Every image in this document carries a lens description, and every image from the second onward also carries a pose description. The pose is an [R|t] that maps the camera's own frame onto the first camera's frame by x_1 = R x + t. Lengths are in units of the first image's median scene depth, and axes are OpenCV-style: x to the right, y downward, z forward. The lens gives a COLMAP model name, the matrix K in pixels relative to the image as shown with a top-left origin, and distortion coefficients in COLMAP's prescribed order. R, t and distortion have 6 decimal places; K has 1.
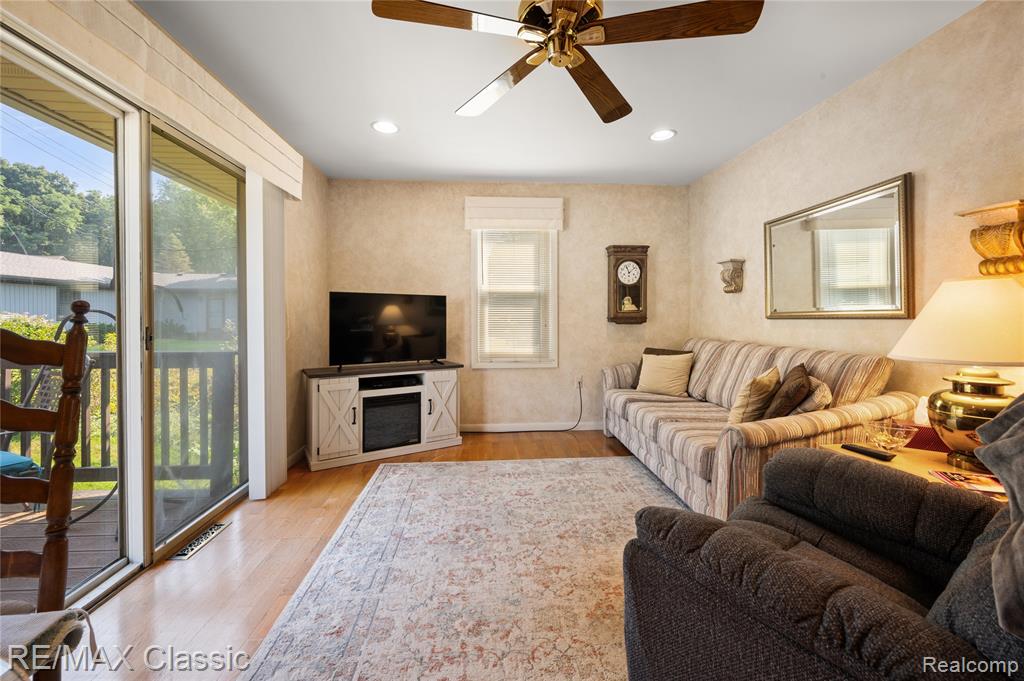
lens RADIAL K [[405.5, 0, 510.0], [0, 405.5, 314.8], [0, 0, 1]] dist [0.000840, 0.000130]
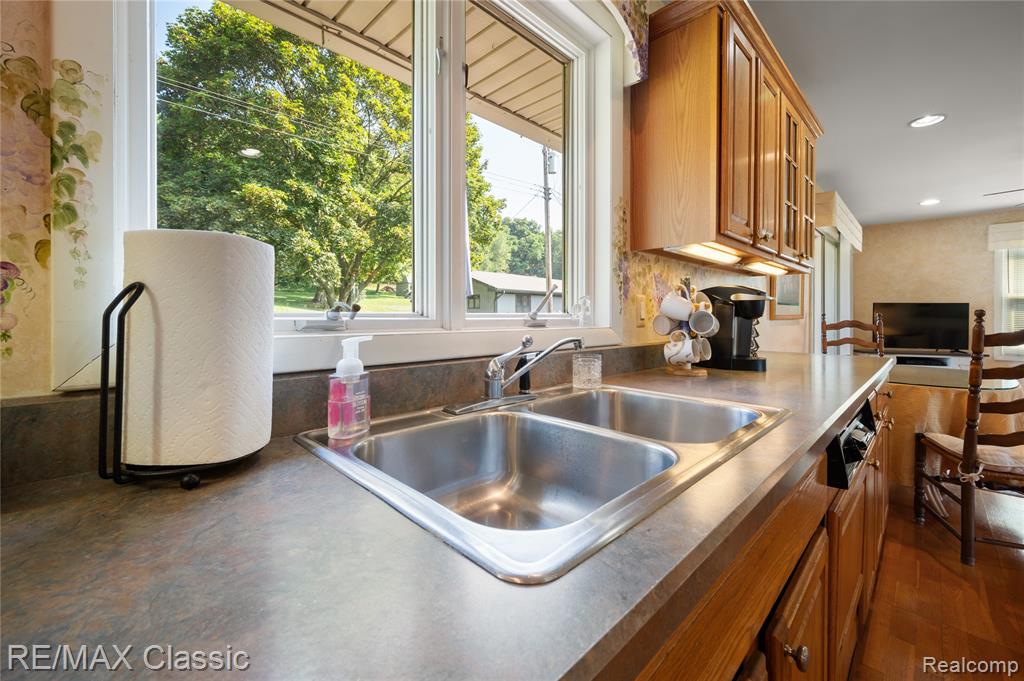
lens RADIAL K [[415.1, 0, 511.9], [0, 415.1, 317.3], [0, 0, 1]] dist [-0.000789, -0.000034]
pose [[0.658022, 0.008128, -0.752955, -0.111796], [-0.005794, 0.999967, 0.005732, 0.001983], [0.752977, 0.000591, 0.658047, -0.995033]]
